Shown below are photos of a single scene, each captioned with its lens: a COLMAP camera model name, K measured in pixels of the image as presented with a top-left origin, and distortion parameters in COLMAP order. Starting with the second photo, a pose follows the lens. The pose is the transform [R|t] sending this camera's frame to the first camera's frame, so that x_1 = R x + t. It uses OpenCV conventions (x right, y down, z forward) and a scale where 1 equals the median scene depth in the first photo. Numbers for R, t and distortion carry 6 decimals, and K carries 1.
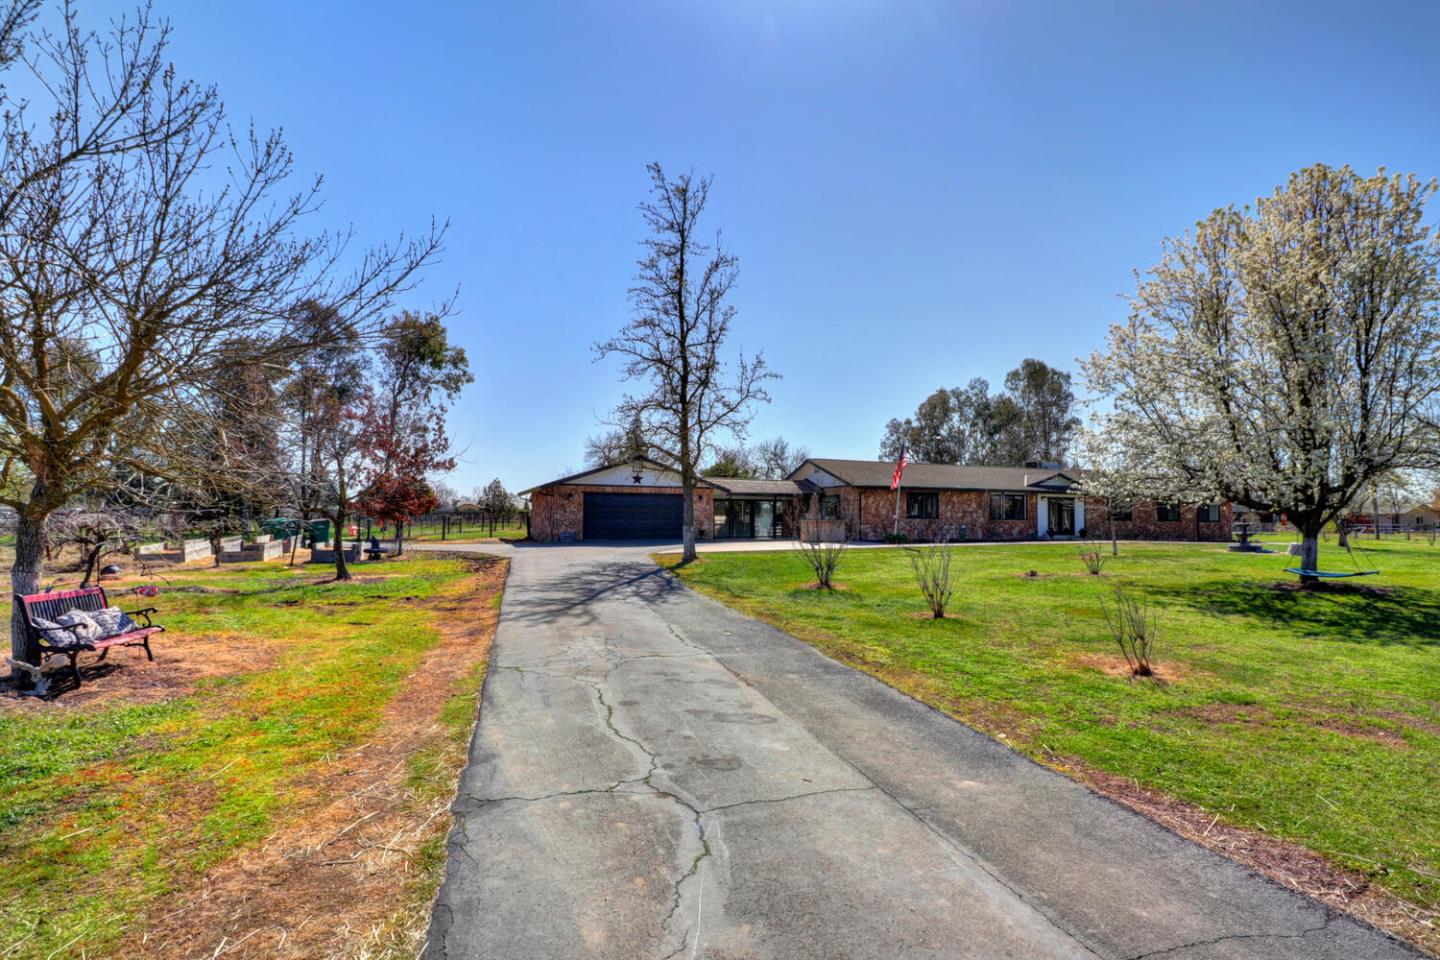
lens RADIAL K [[695.6, 0, 734.9], [0, 695.6, 508.7], [0, 0, 1]] dist [-0.000309, -0.000052]
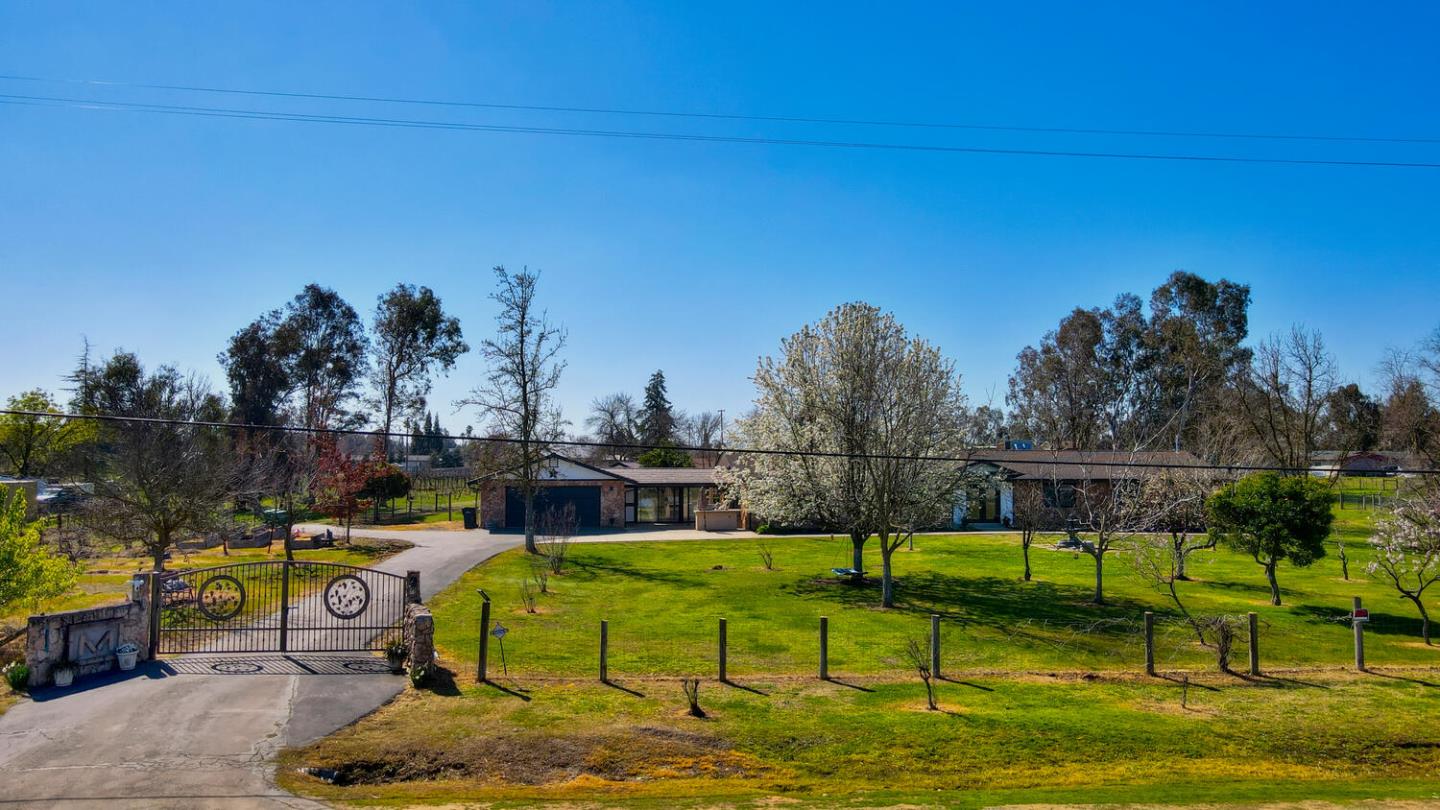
lens RADIAL K [[1092.1, 0, 716.4], [0, 1092.1, 409.3], [0, 0, 1]] dist [0.011890, 0.006202]
pose [[0.970945, -0.014252, -0.238880, 0.561709], [0.008153, 0.999615, -0.026503, -0.100782], [0.239165, 0.023785, 0.970687, -0.689953]]
